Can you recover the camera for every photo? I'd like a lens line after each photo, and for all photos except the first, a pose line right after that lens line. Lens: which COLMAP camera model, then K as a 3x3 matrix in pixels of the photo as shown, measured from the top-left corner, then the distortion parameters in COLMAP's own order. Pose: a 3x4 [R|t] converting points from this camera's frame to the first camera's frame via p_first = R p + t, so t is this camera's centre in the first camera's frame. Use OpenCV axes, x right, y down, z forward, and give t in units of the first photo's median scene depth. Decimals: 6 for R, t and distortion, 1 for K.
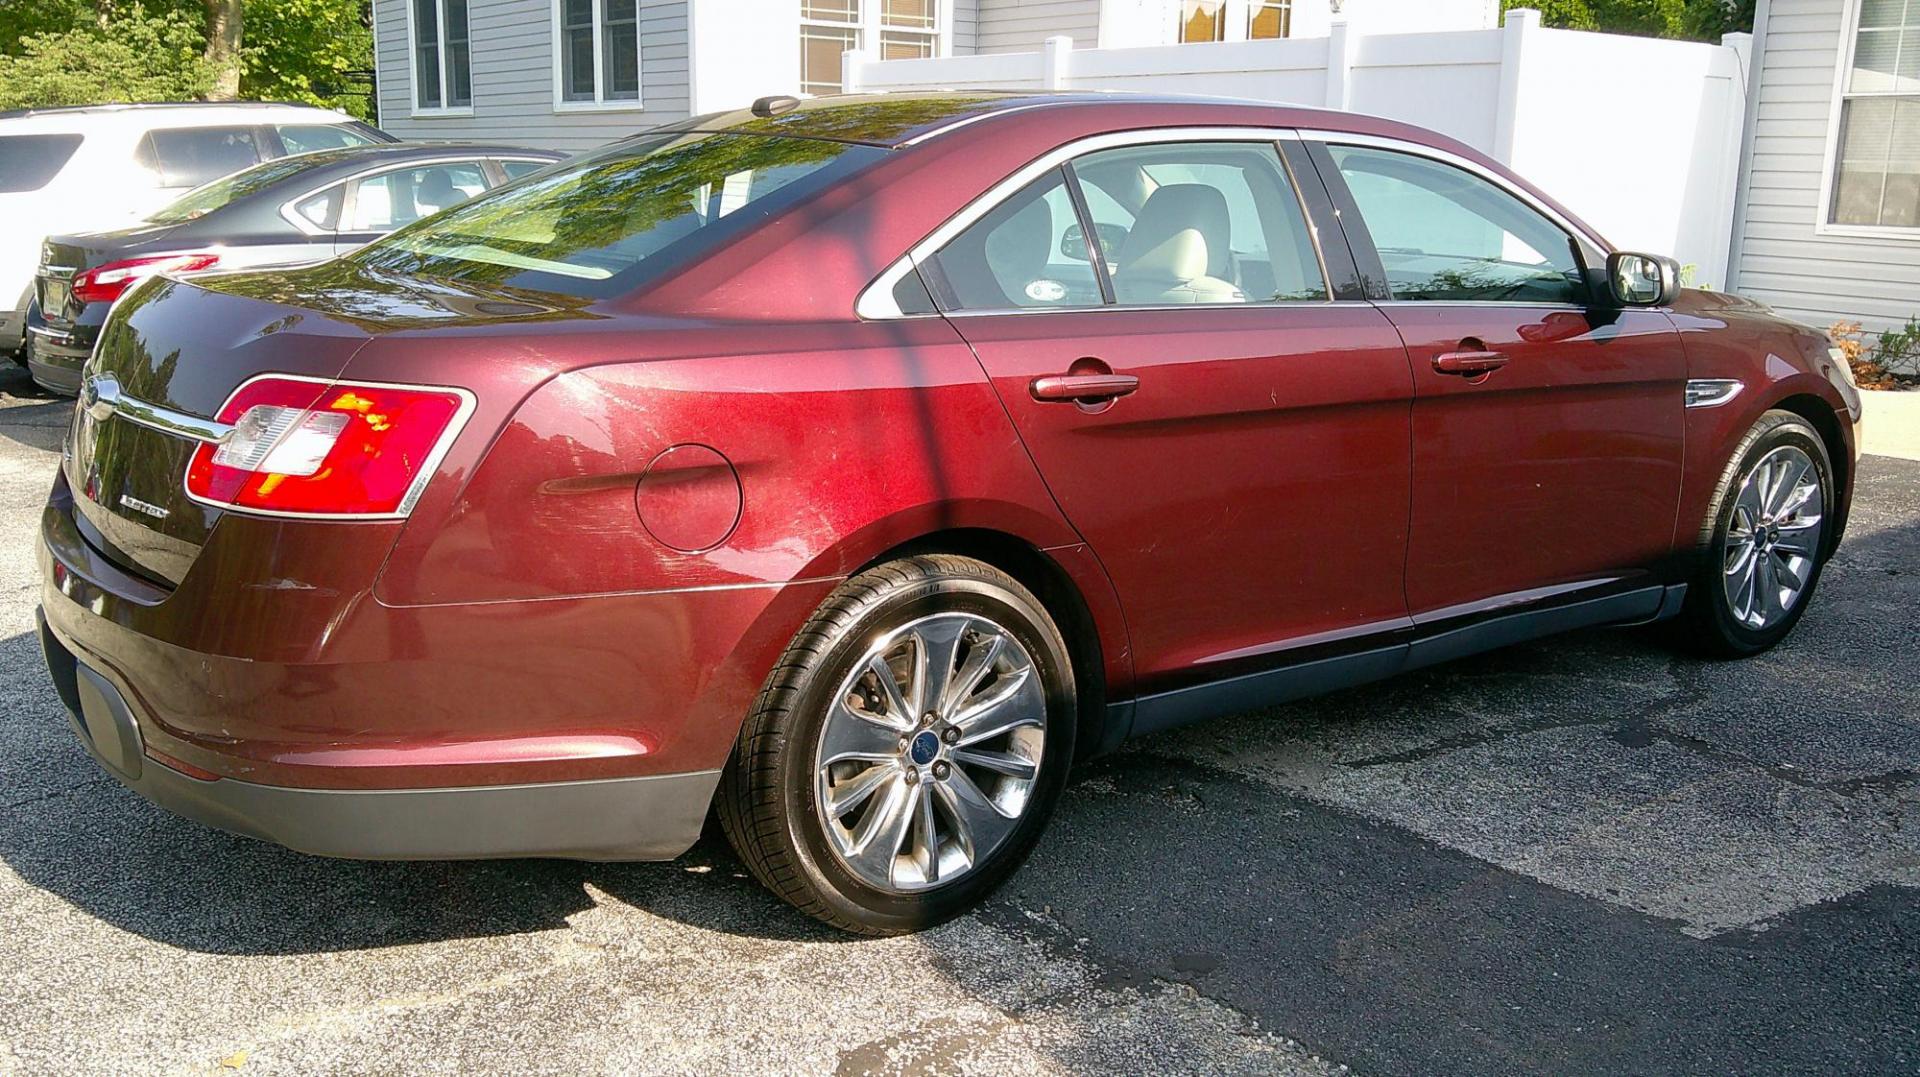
lens RADIAL K [[1762.6, 0, 960.0], [0, 1762.6, 538.5], [0, 0, 1]] dist [0.098590, -0.253862]
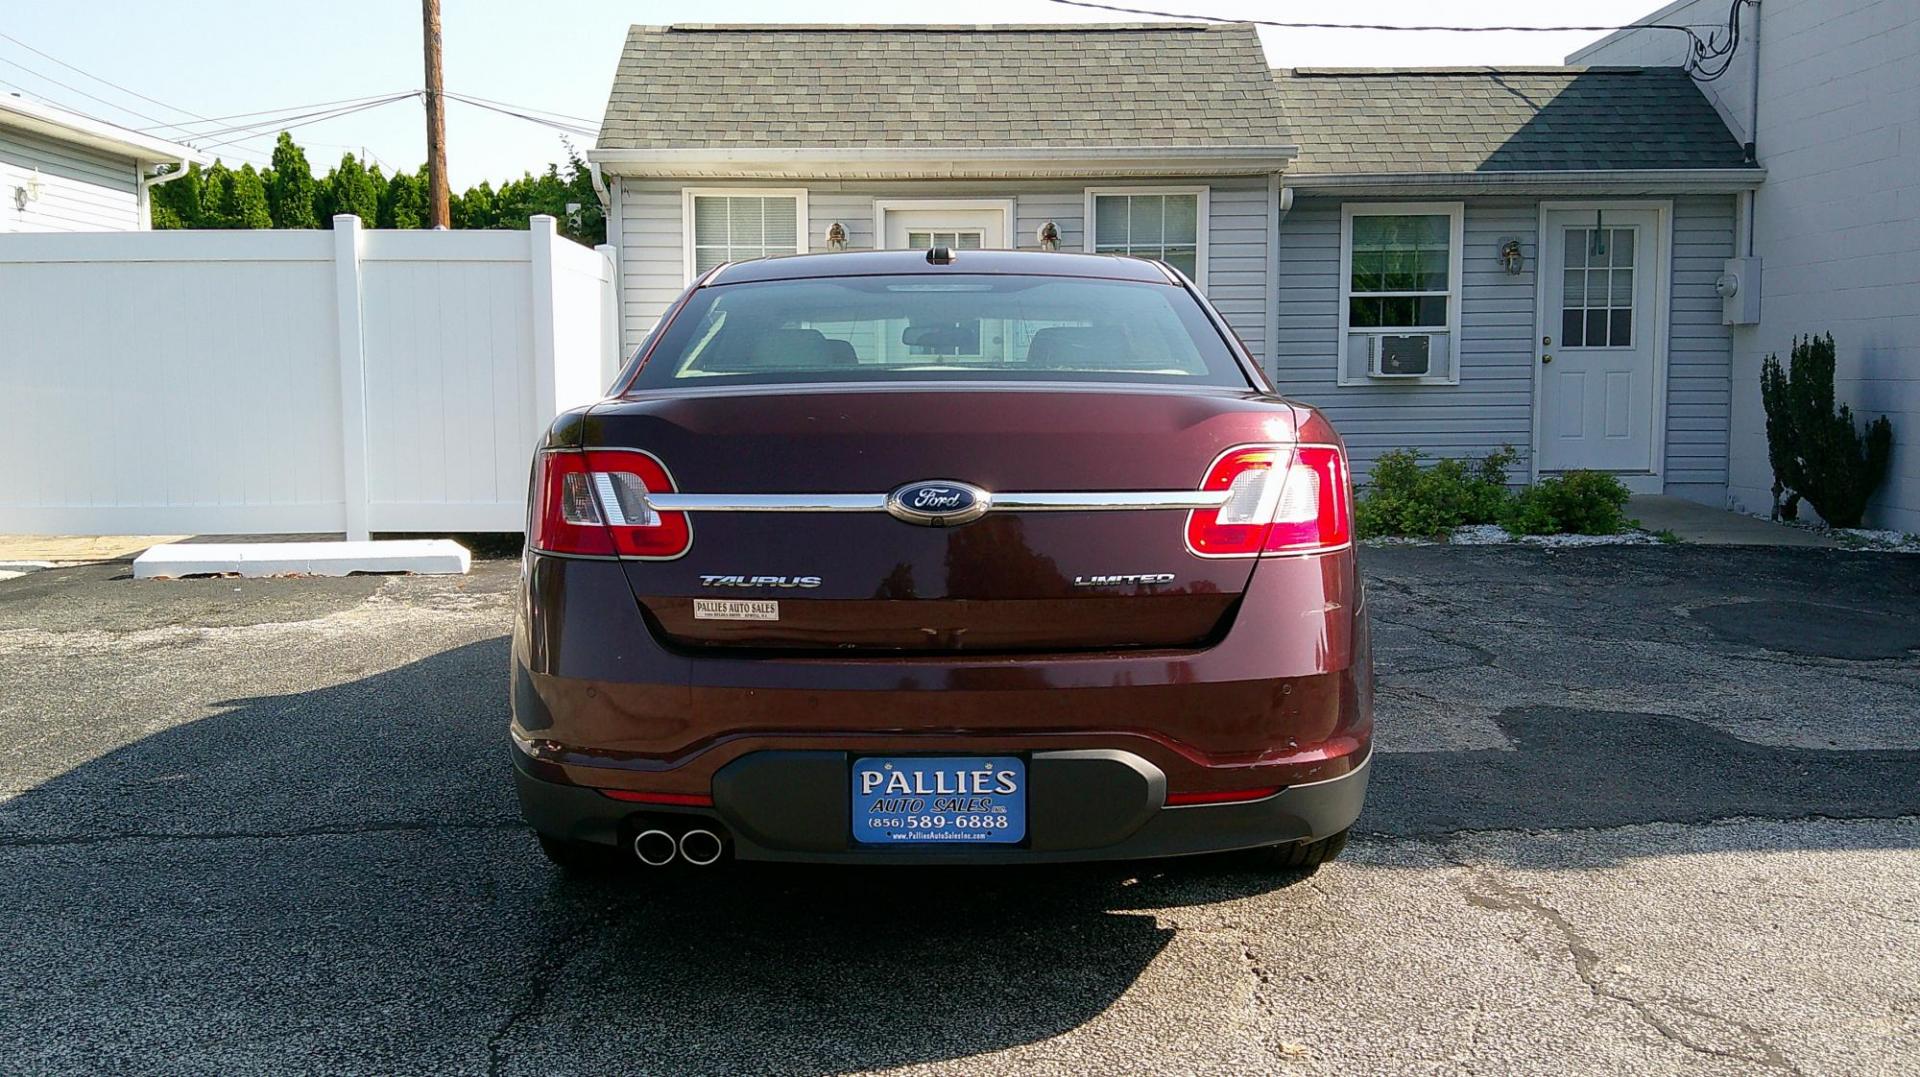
lens RADIAL K [[1762.6, 0, 960.0], [0, 1762.6, 538.5], [0, 0, 1]] dist [0.098590, -0.253862]
pose [[0.580434, -0.093644, 0.808905, -1.072484], [0.193921, 0.980683, -0.025618, -0.027033], [-0.790880, 0.171733, 0.587381, 0.340636]]
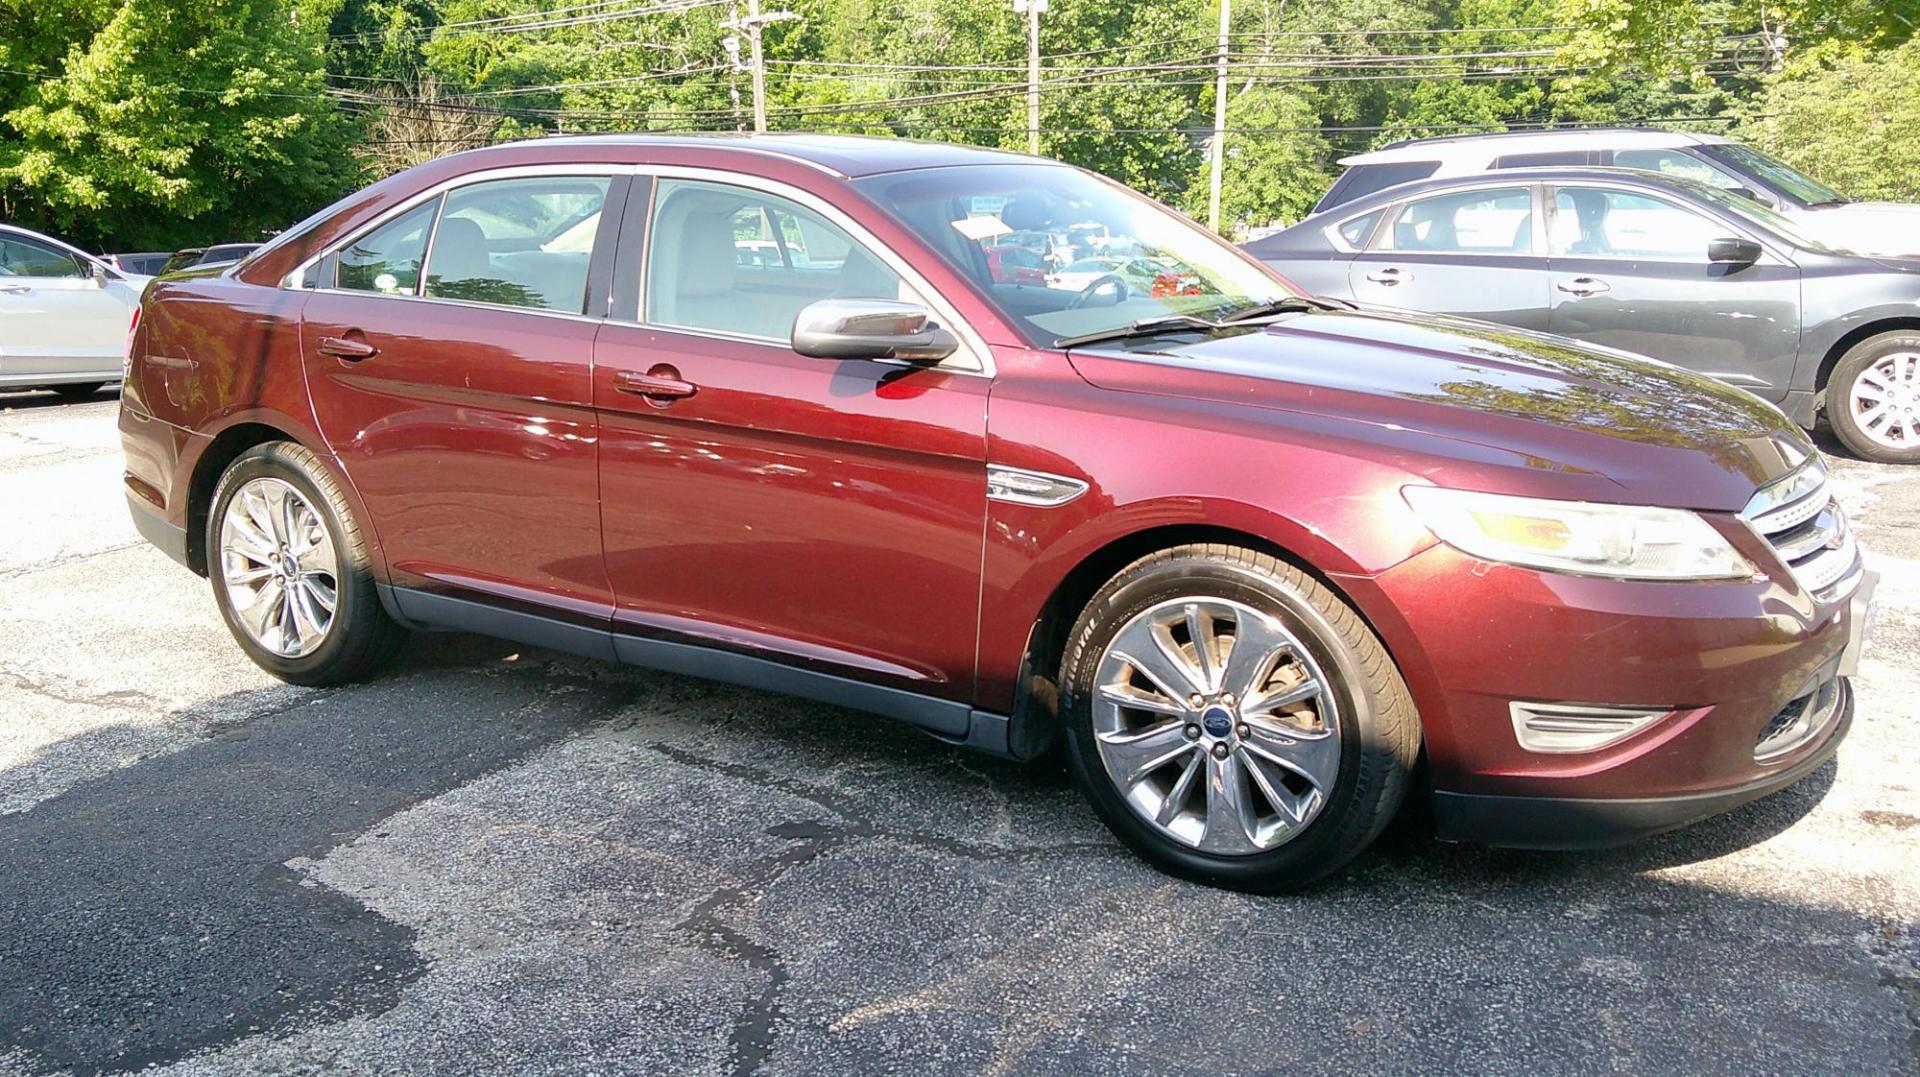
lens RADIAL K [[1765.1, 0, 927.1], [0, 1765.1, 544.8], [0, 0, 1]] dist [0.116025, -0.288540]
pose [[0.333925, 0.190085, -0.923234, 1.385766], [-0.197835, 0.971773, 0.128524, -0.182574], [0.921605, 0.139731, 0.362105, 0.817319]]
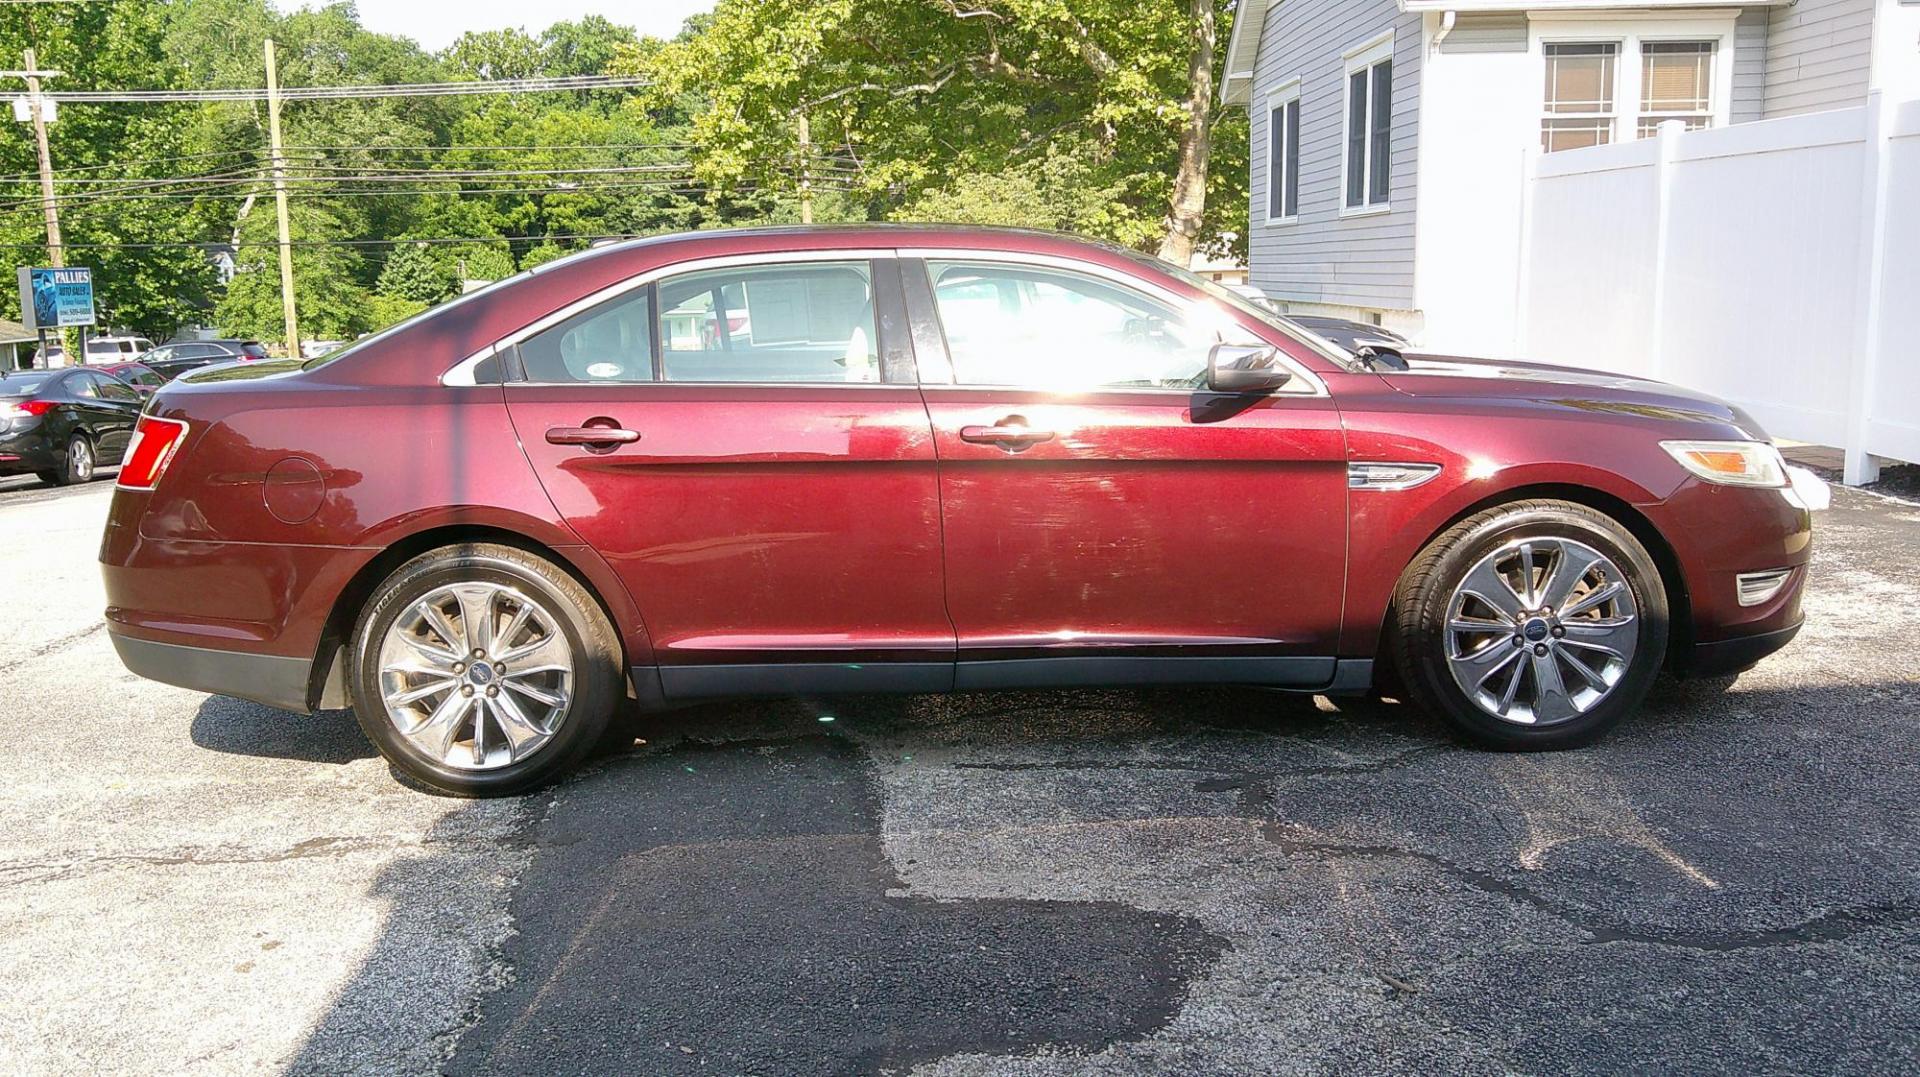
lens RADIAL K [[1765.1, 0, 927.1], [0, 1765.1, 544.8], [0, 0, 1]] dist [0.116025, -0.288540]
pose [[0.796023, 0.064424, -0.601828, 1.012334], [-0.093953, 0.995419, -0.017713, 0.001186], [0.597930, 0.070643, 0.798429, 0.014921]]
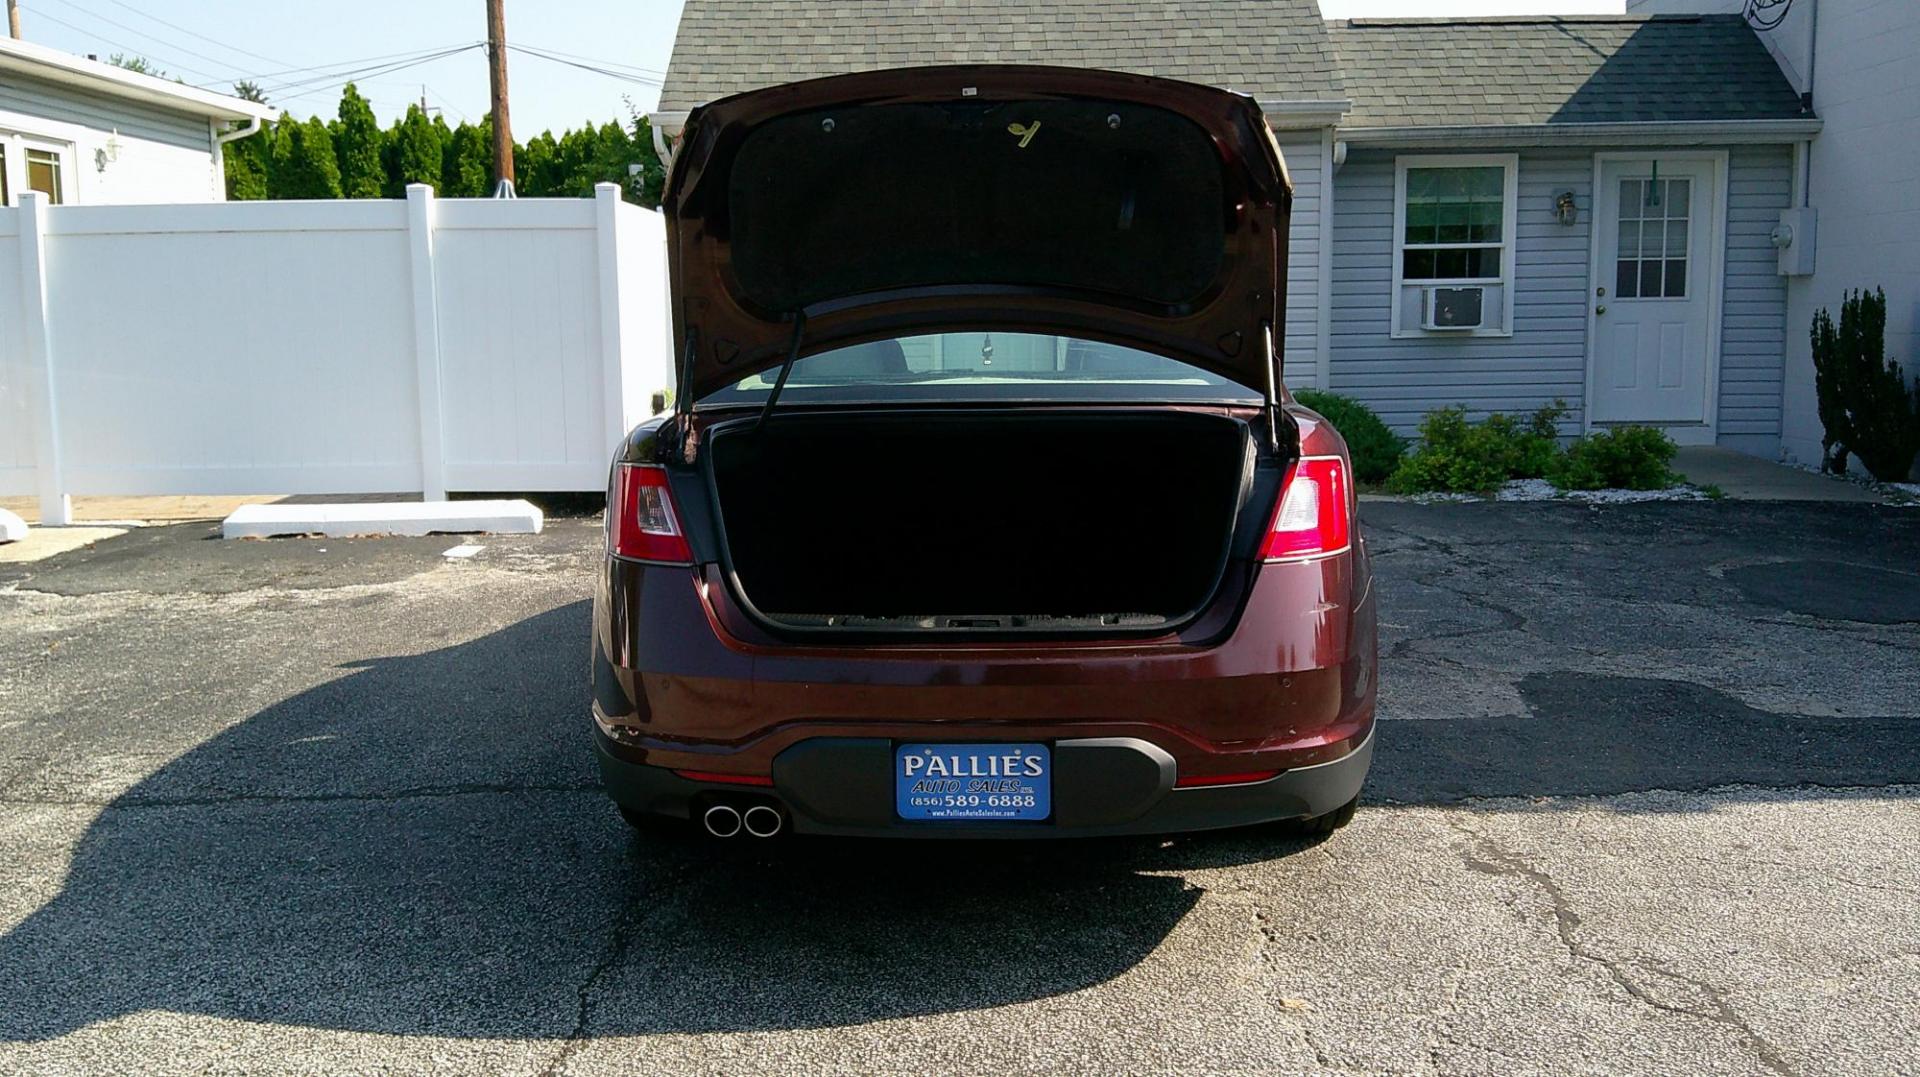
lens RADIAL K [[1772.5, 0, 960.0], [0, 1772.5, 538.5], [0, 0, 1]] dist [0.110316, -0.302716]
pose [[0.608056, -0.123659, 0.784204, -1.142190], [0.195312, 0.980736, 0.003209, -0.059664], [-0.769494, 0.151213, 0.620494, 0.261552]]
